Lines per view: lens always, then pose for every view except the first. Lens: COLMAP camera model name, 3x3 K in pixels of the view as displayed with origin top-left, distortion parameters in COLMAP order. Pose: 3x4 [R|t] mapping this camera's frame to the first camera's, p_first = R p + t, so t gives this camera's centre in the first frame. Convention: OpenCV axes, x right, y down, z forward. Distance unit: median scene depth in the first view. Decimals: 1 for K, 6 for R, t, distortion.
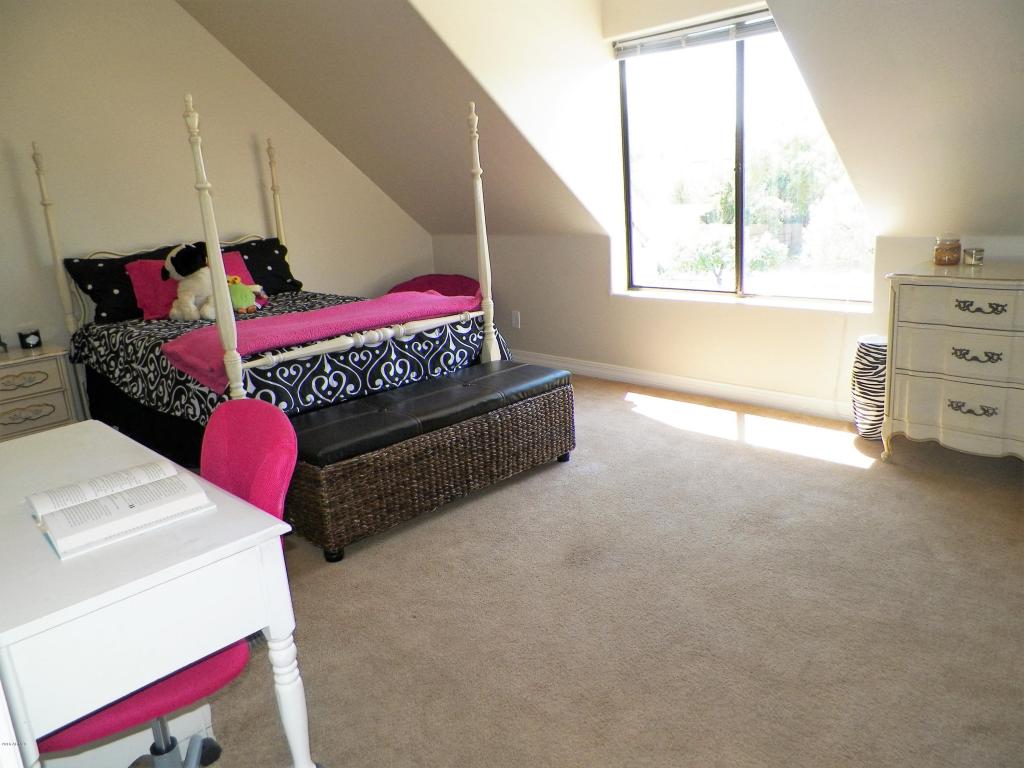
lens RADIAL K [[776.4, 0, 515.9], [0, 776.4, 382.0], [0, 0, 1]] dist [0.012316, -0.004019]
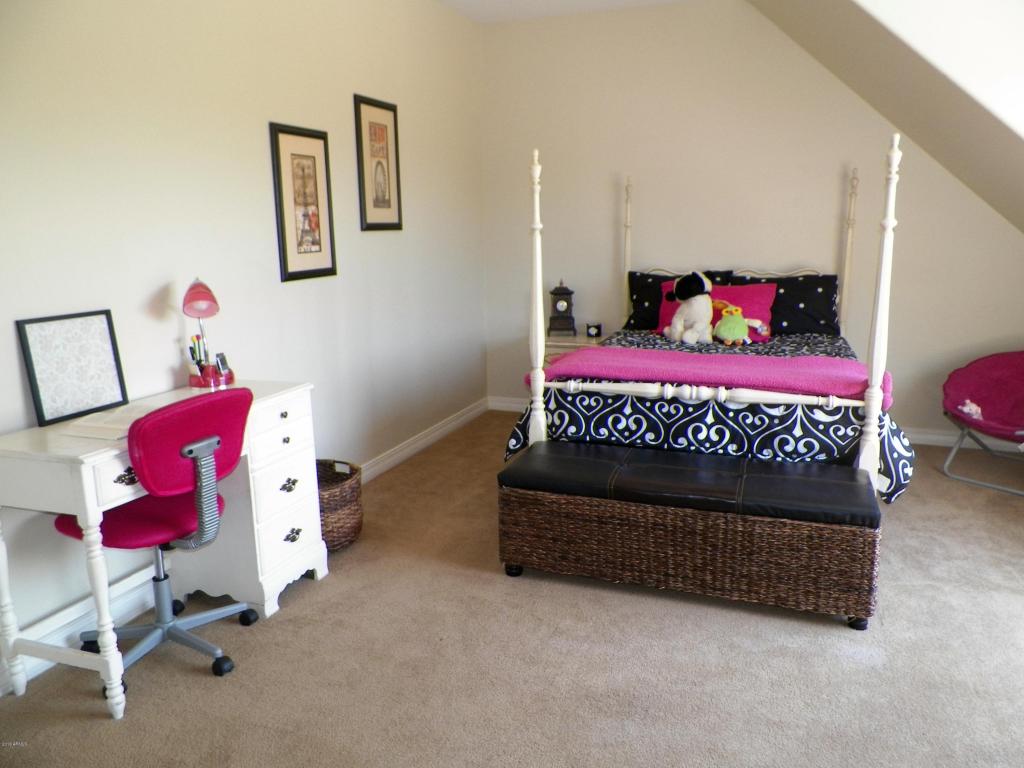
lens RADIAL K [[776.4, 0, 515.9], [0, 776.4, 382.0], [0, 0, 1]] dist [0.012316, -0.004019]
pose [[0.428025, 0.242514, -0.870621, 0.537426], [-0.244432, 0.958487, 0.146819, -0.156587], [0.870085, 0.149965, 0.469535, 0.375628]]
